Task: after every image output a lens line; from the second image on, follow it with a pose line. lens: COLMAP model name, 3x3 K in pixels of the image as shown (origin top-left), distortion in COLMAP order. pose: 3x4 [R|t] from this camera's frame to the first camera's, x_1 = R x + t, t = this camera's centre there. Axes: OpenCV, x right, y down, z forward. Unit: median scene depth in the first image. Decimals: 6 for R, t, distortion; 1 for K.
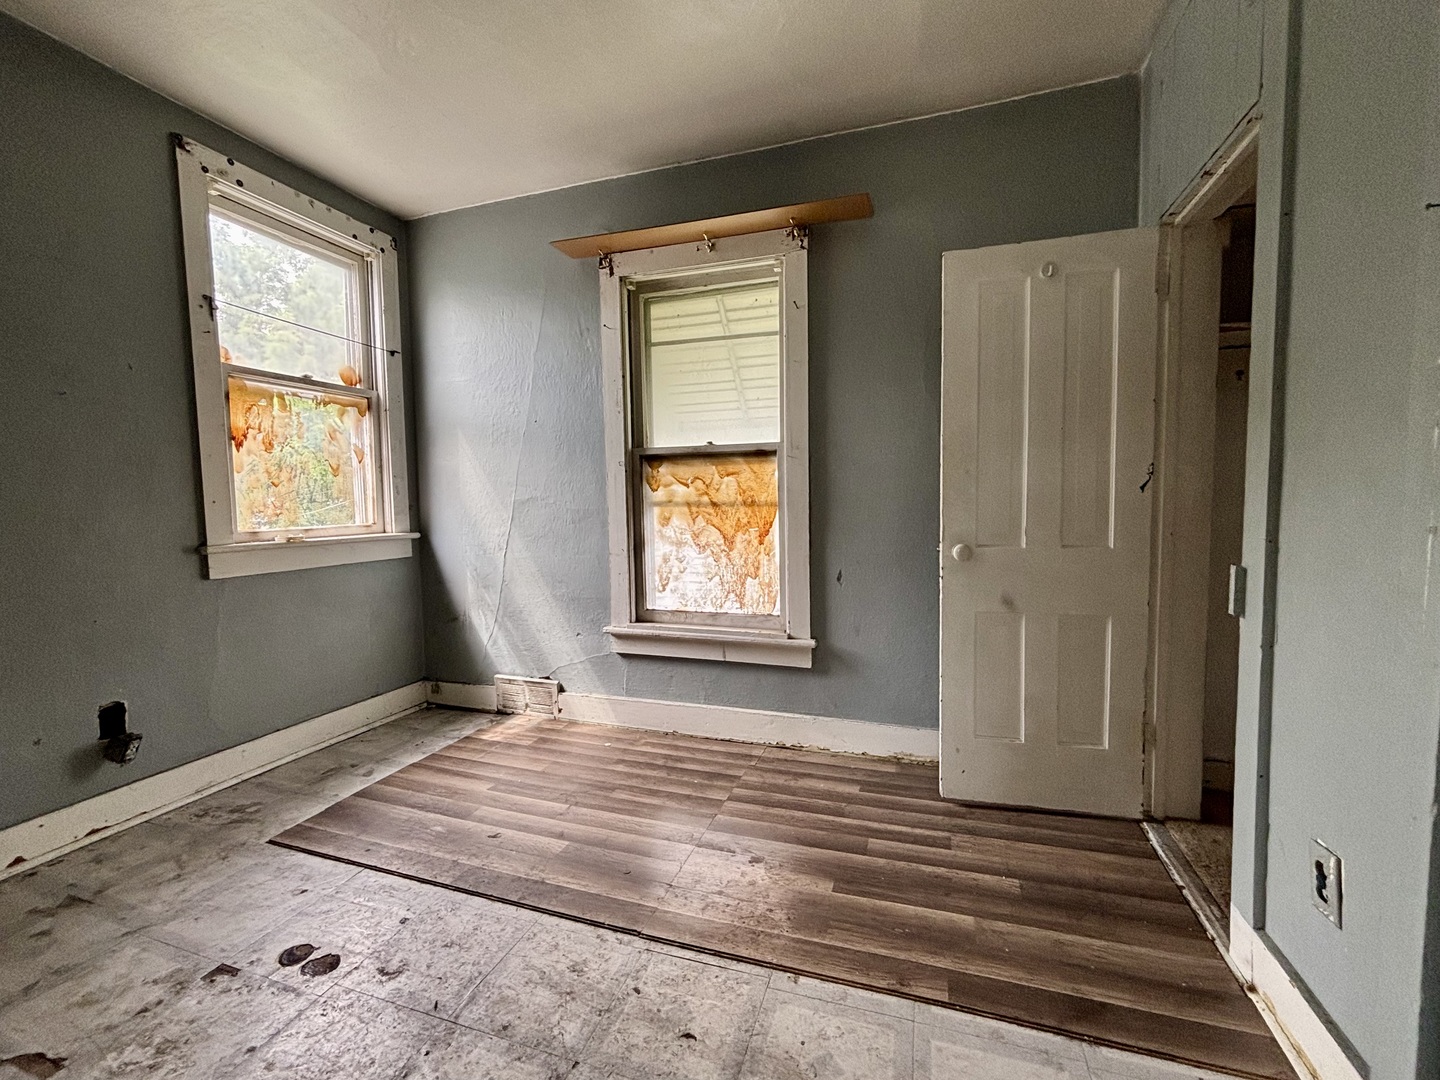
lens RADIAL K [[596.8, 0, 720.0], [0, 596.8, 540.0], [0, 0, 1]] dist [-0.001347, 0.000071]
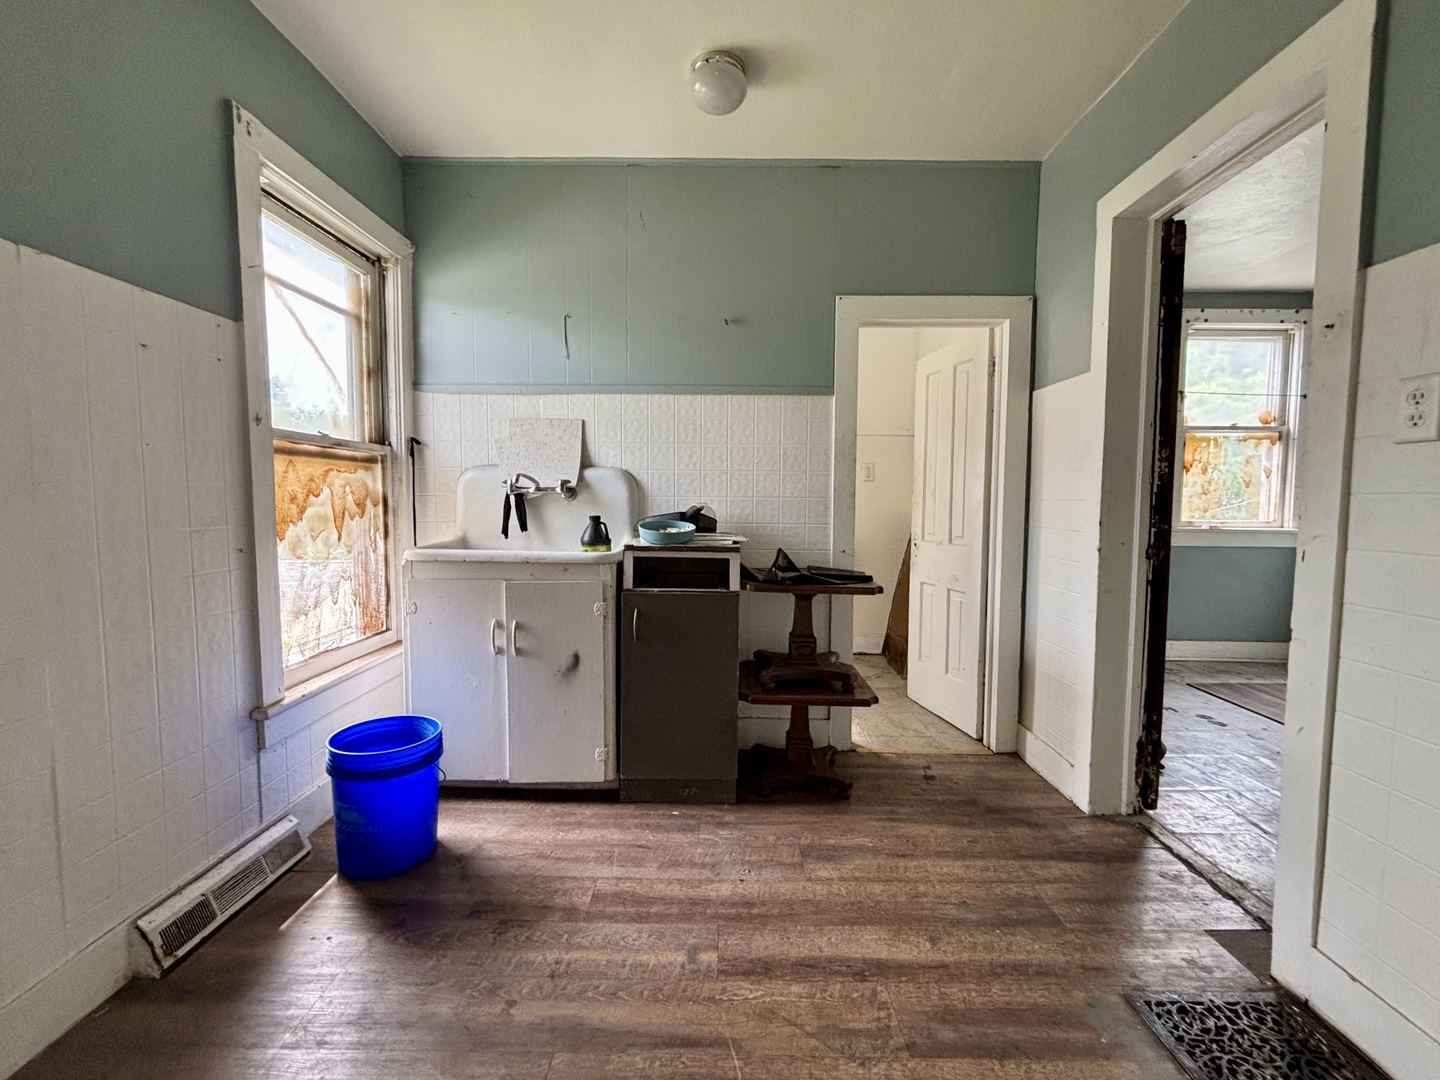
lens RADIAL K [[596.8, 0, 720.0], [0, 596.8, 540.0], [0, 0, 1]] dist [-0.001347, 0.000071]
pose [[0.288947, 0.076230, -0.954305, 0.432813], [-0.068475, 0.995917, 0.058821, 0.027864], [0.954893, 0.048350, 0.292988, -0.733066]]
